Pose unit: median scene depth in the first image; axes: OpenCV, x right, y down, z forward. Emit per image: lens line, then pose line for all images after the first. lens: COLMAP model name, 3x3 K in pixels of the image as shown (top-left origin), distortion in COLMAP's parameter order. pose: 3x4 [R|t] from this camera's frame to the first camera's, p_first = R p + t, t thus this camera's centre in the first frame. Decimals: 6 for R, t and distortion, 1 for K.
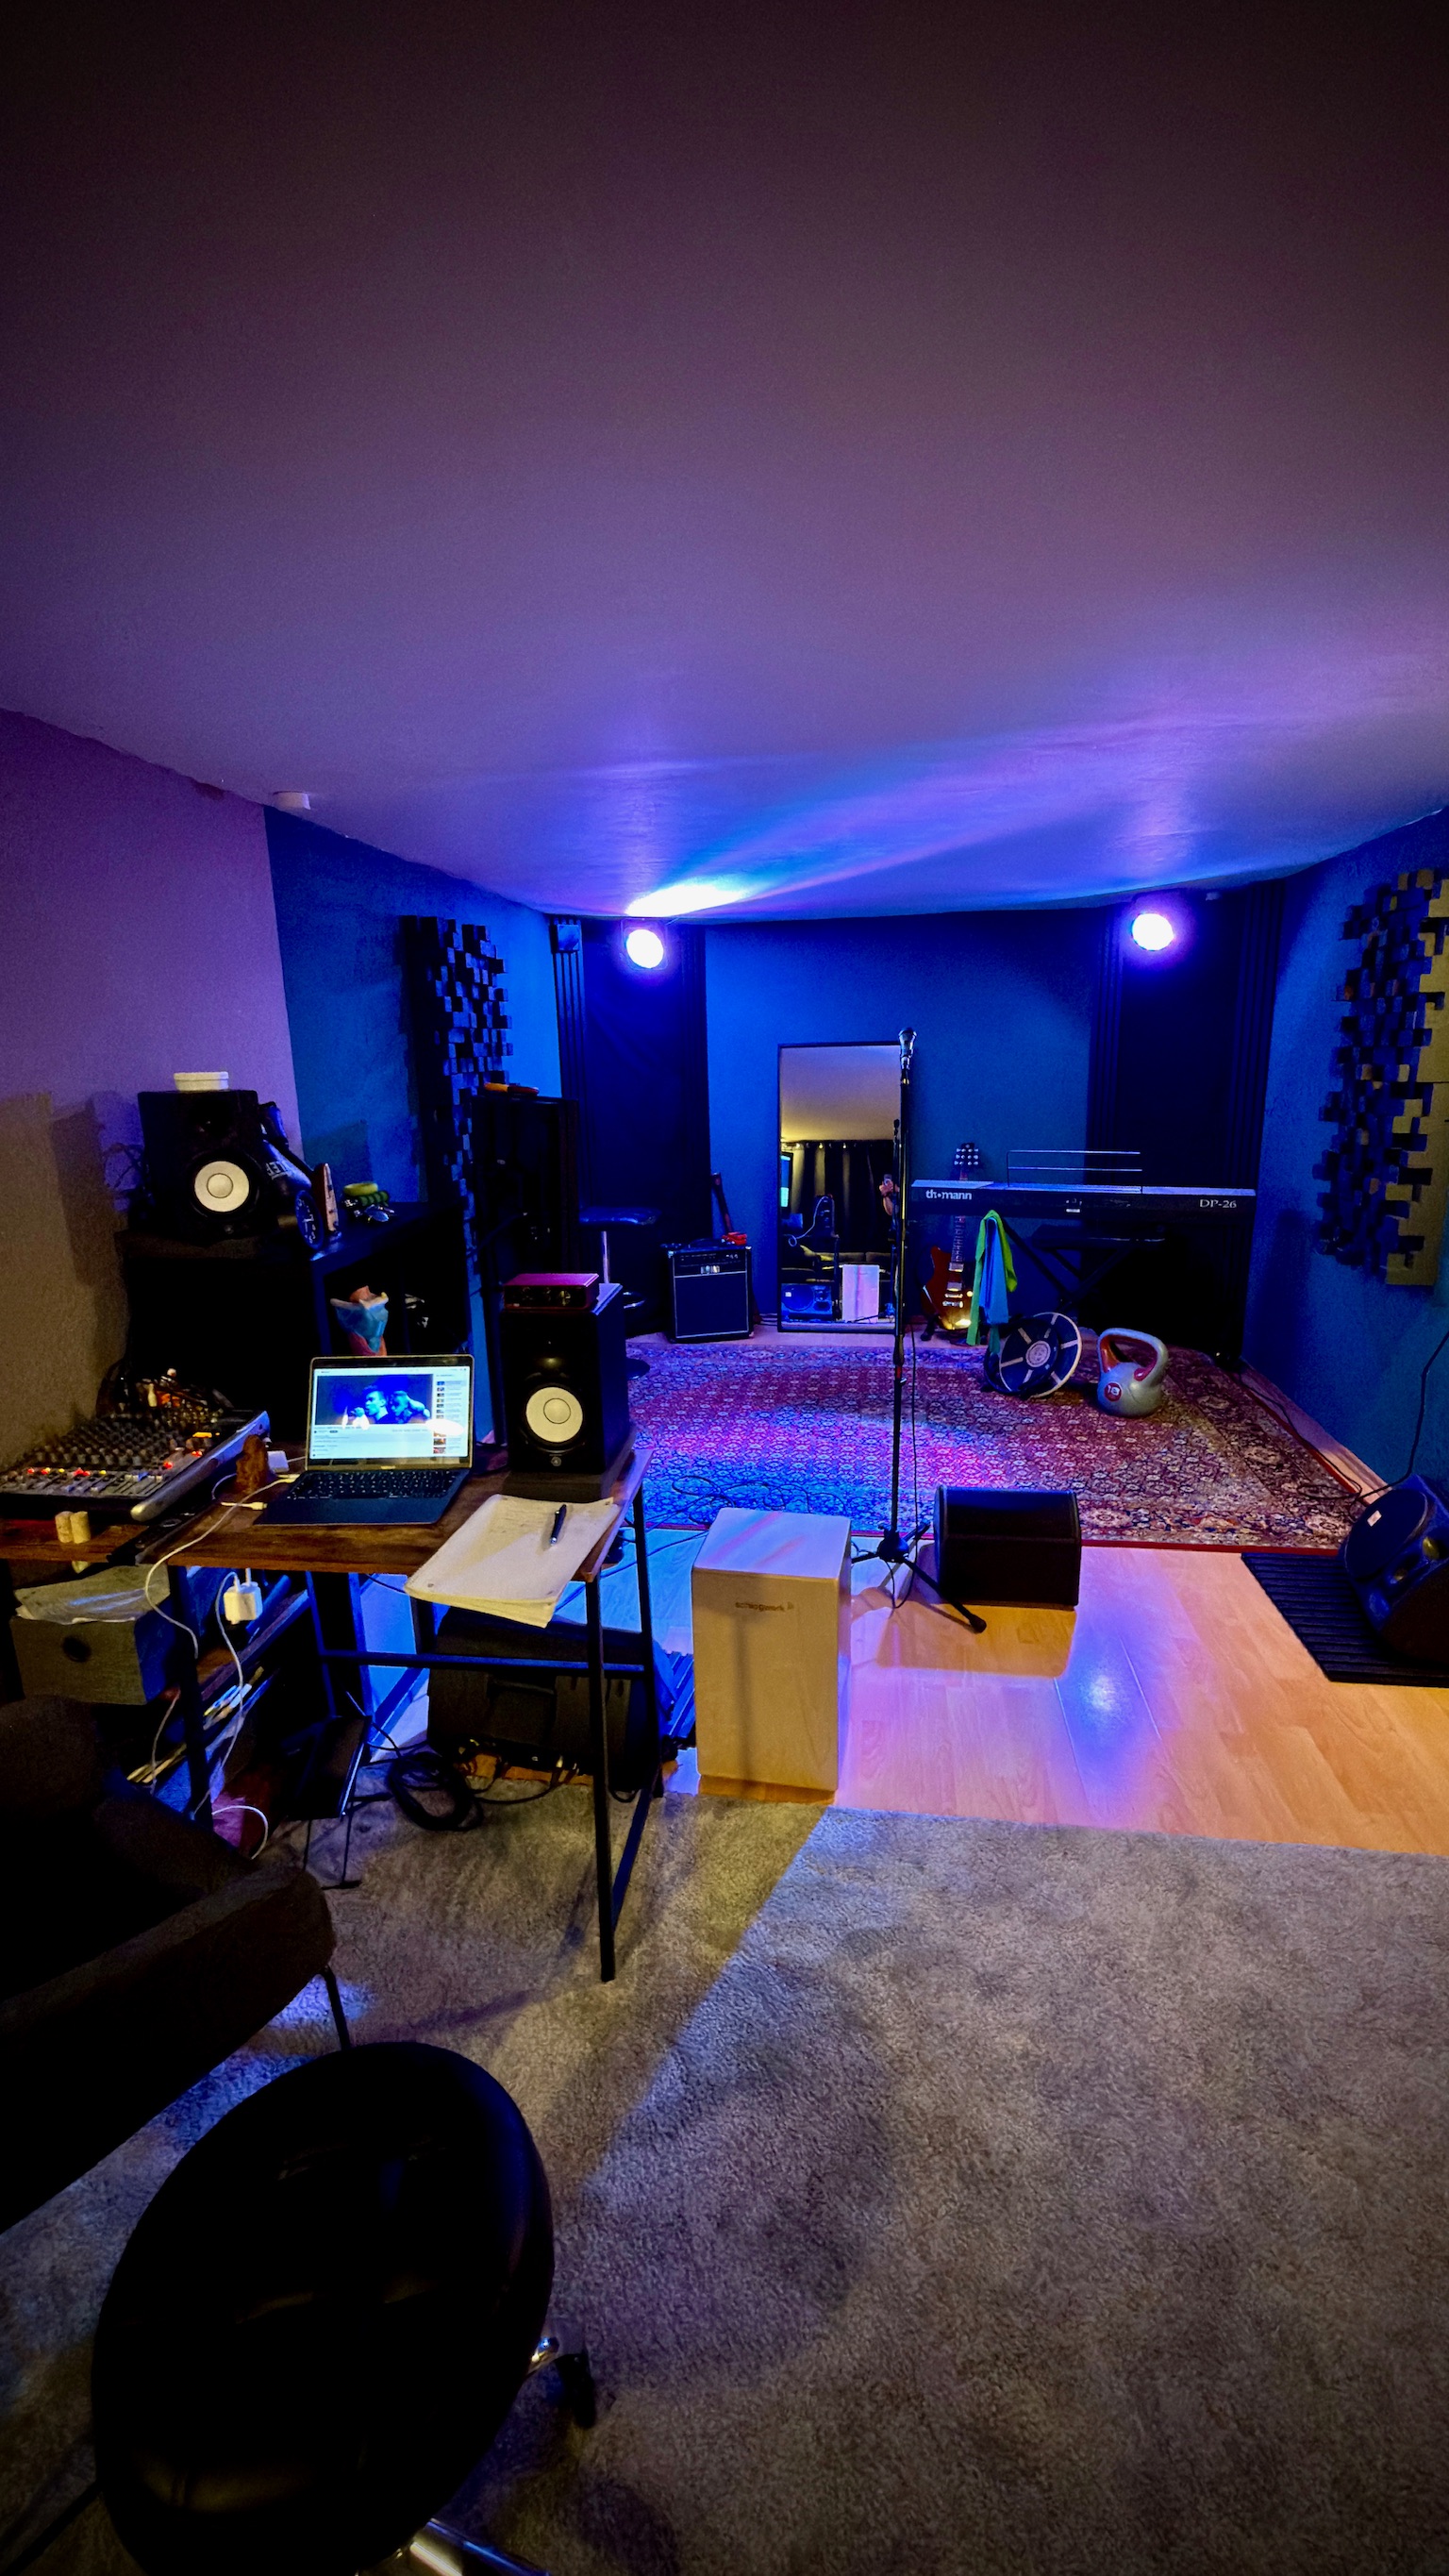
lens RADIAL K [[1028.1, 0, 724.5], [0, 1028.1, 1288.0], [0, 0, 1]] dist [0.000714, 0.000111]
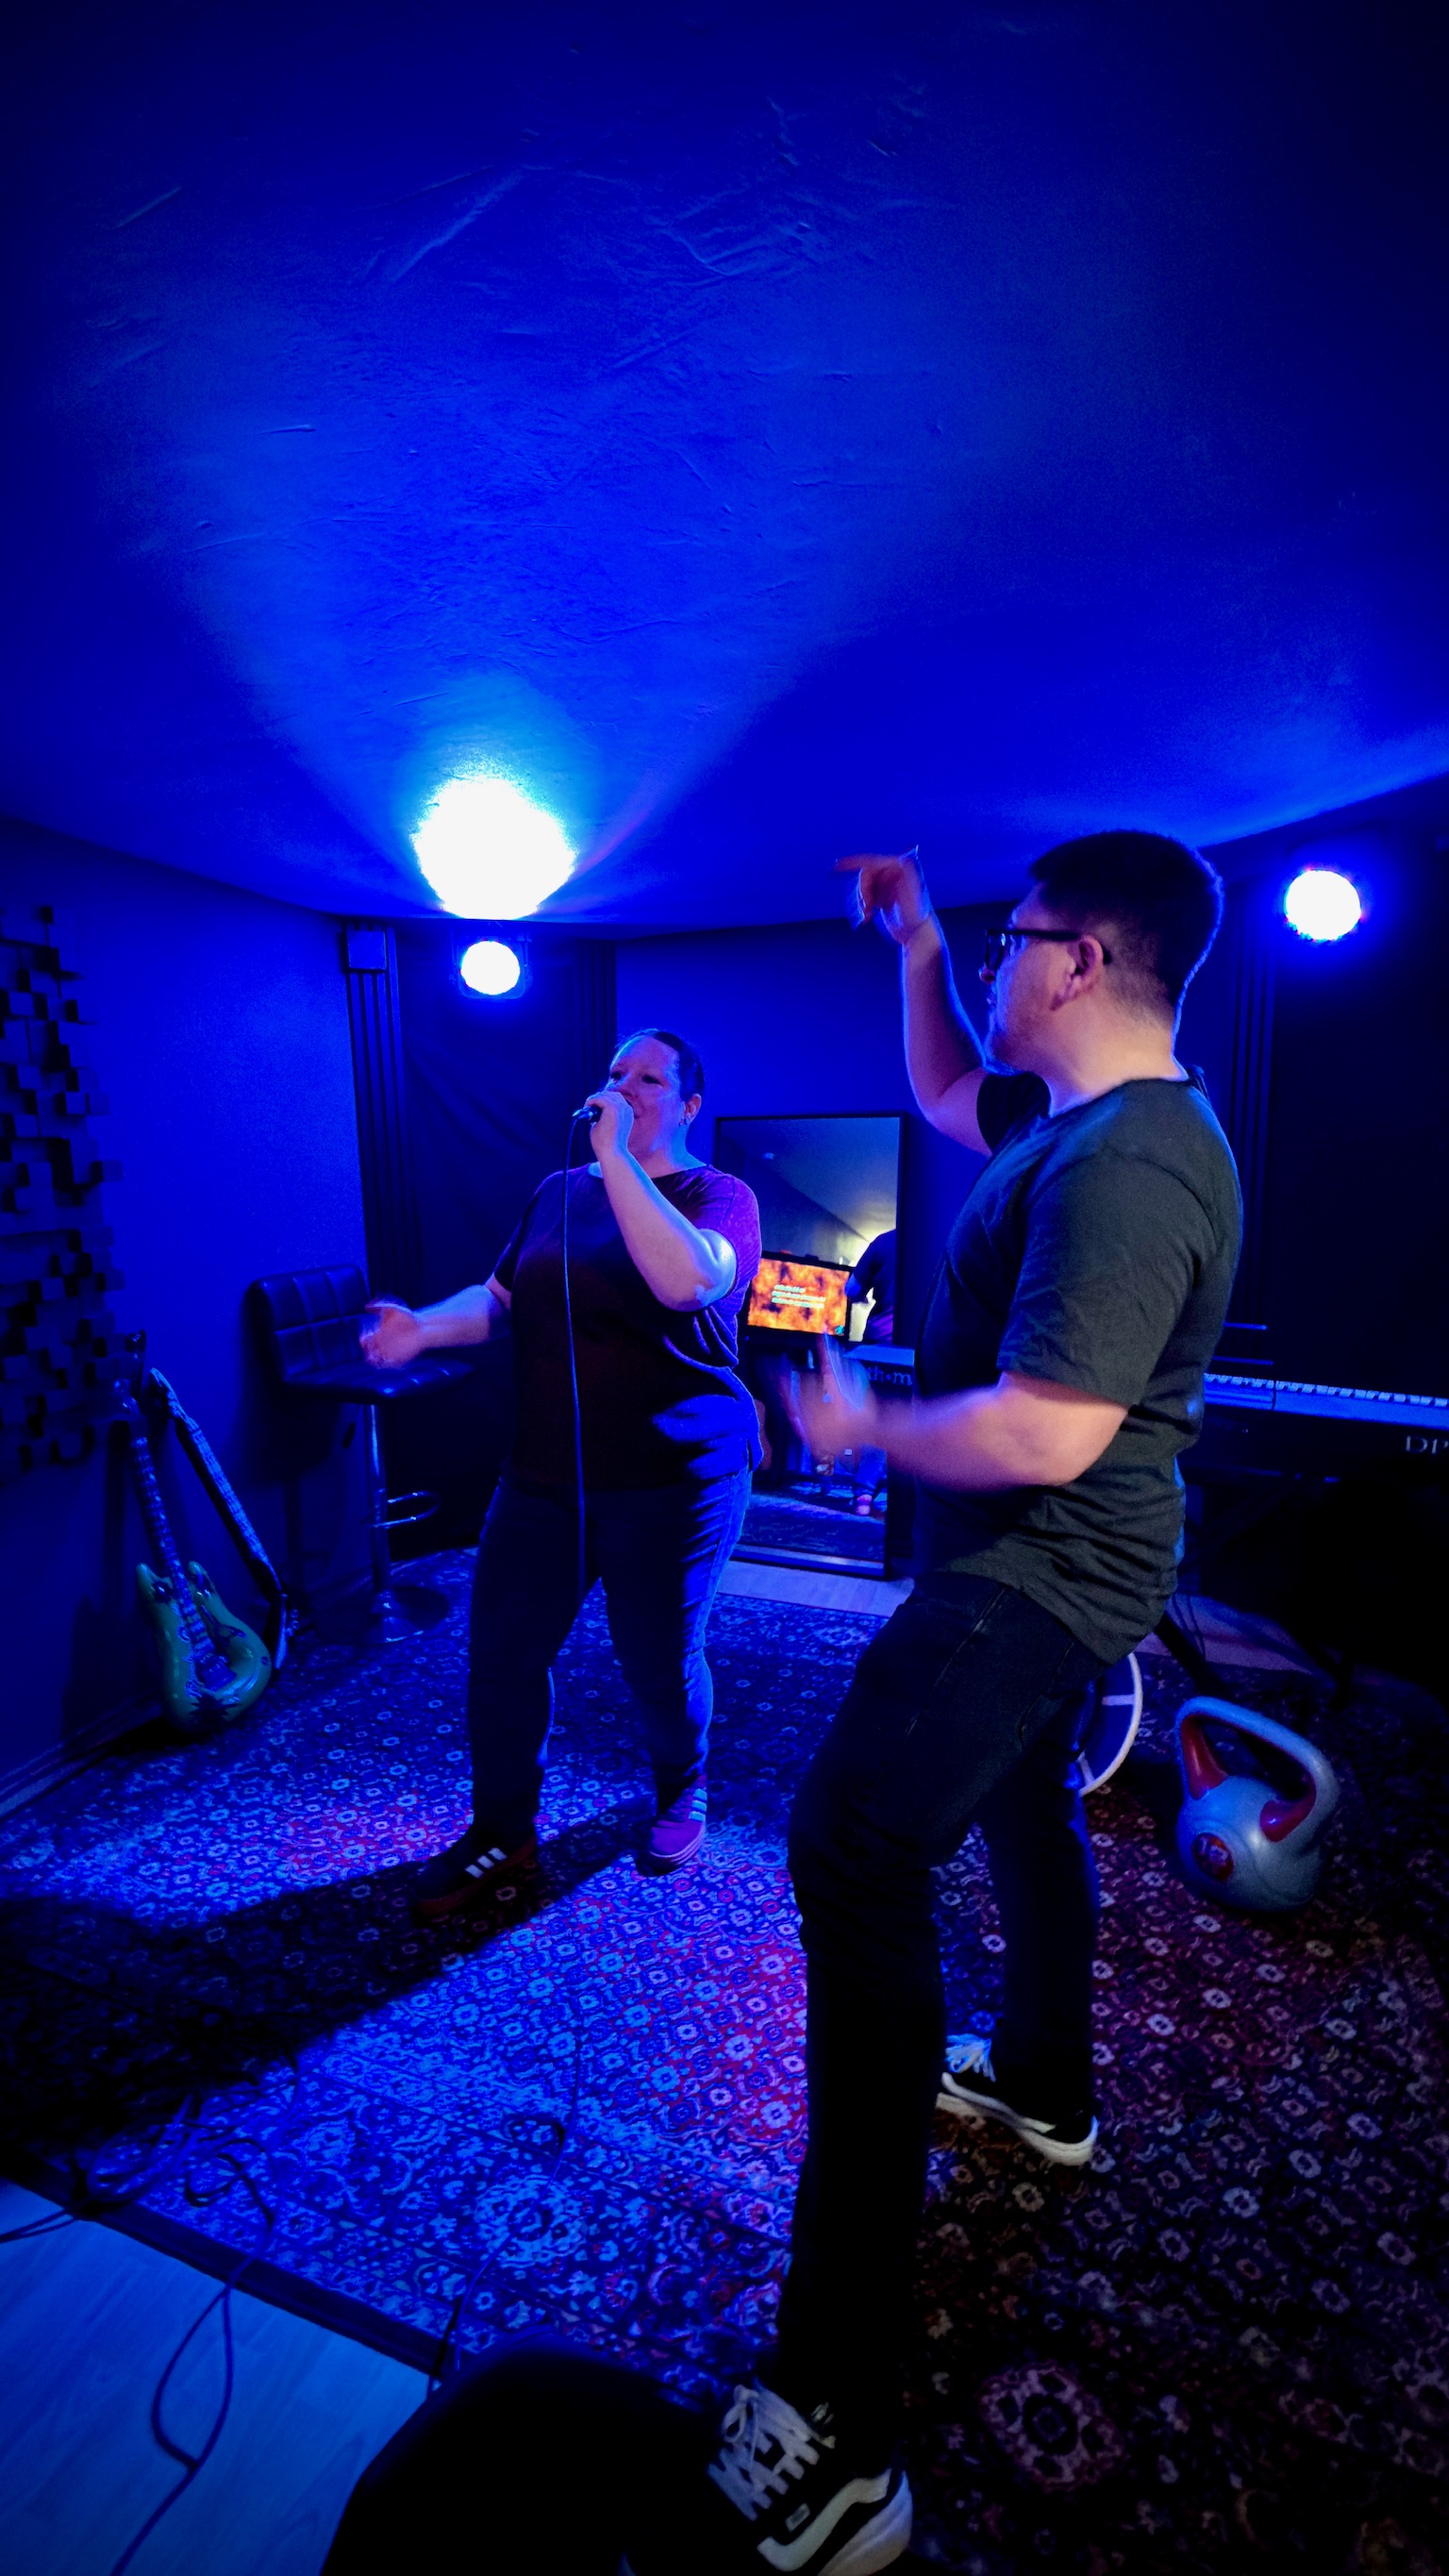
lens RADIAL K [[1024.4, 0, 728.1], [0, 1024.4, 1287.5], [0, 0, 1]] dist [-0.001608, 0.000005]
pose [[0.979285, 0.040582, -0.198378, 0.301347], [-0.058315, 0.994726, -0.084380, -0.112977], [0.193907, 0.094200, 0.976487, 0.578922]]
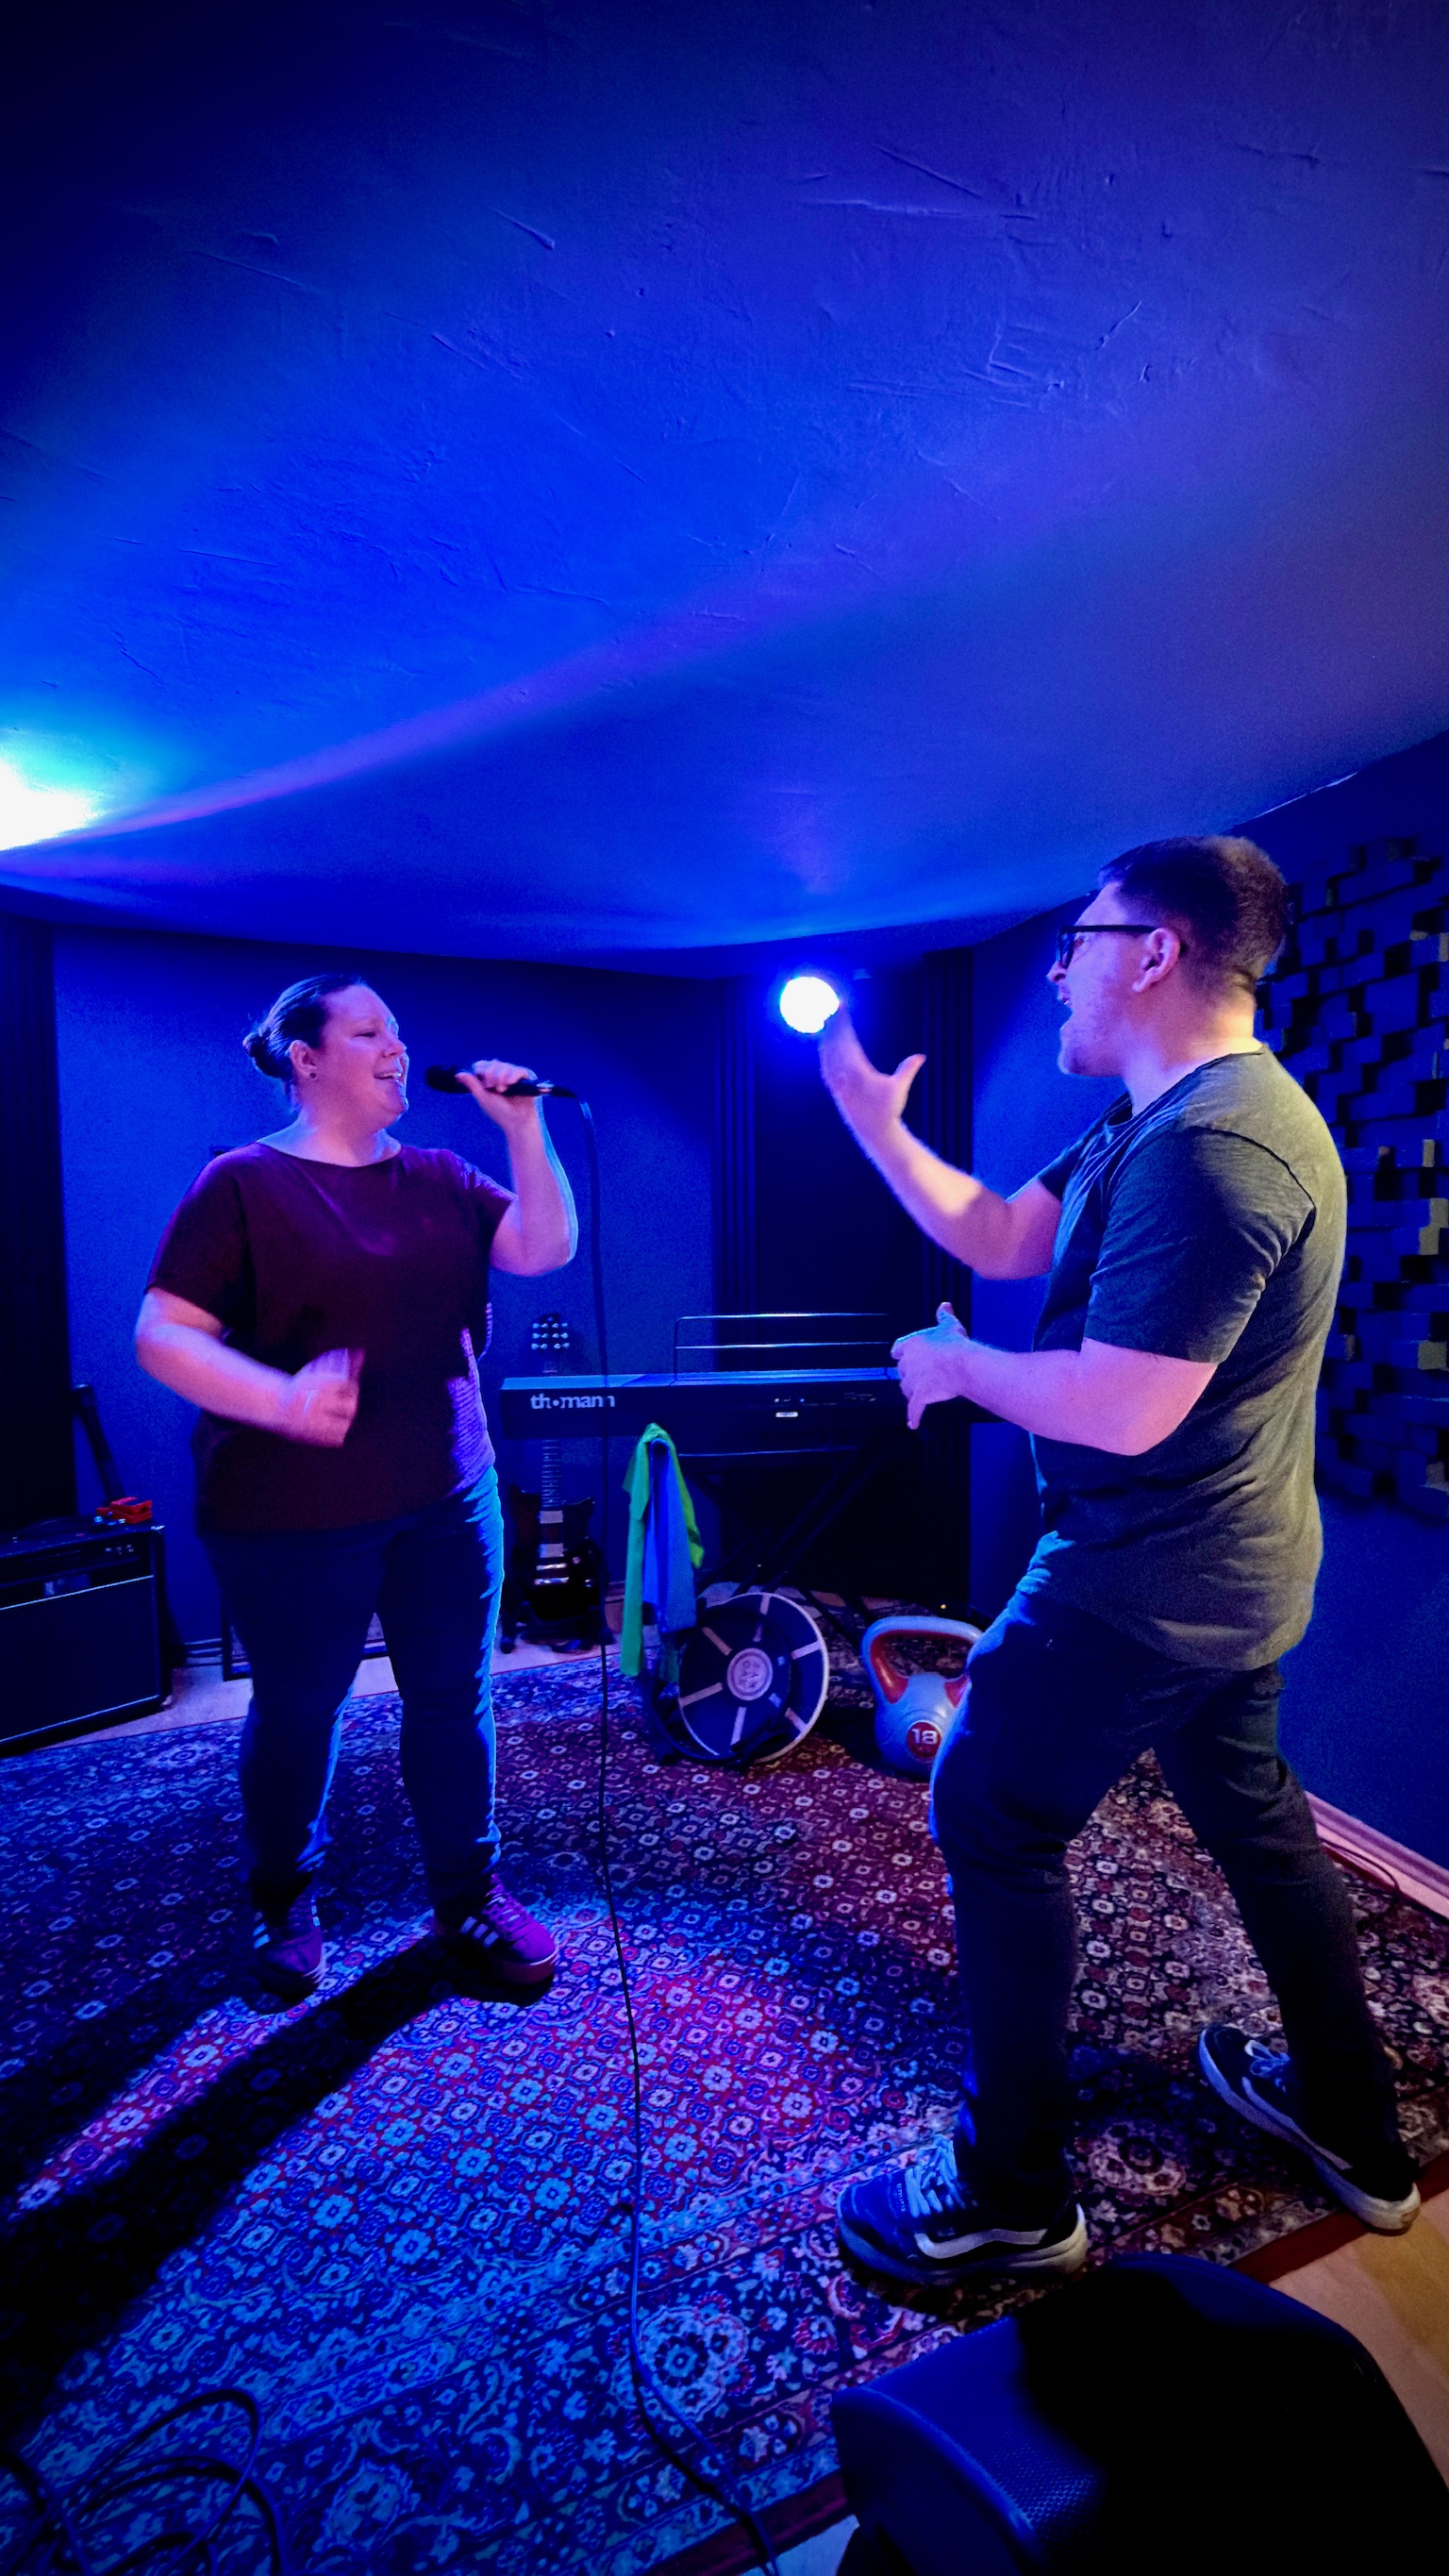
lens RADIAL K [[1028.1, 0, 724.5], [0, 1028.1, 1288.0], [0, 0, 1]] dist [0.000714, 0.000111]
pose [[0.862544, -0.010054, 0.505883, 0.014241], [0.103013, 0.982352, -0.156116, -0.072722], [-0.495386, 0.186769, 0.848357, 0.627509]]
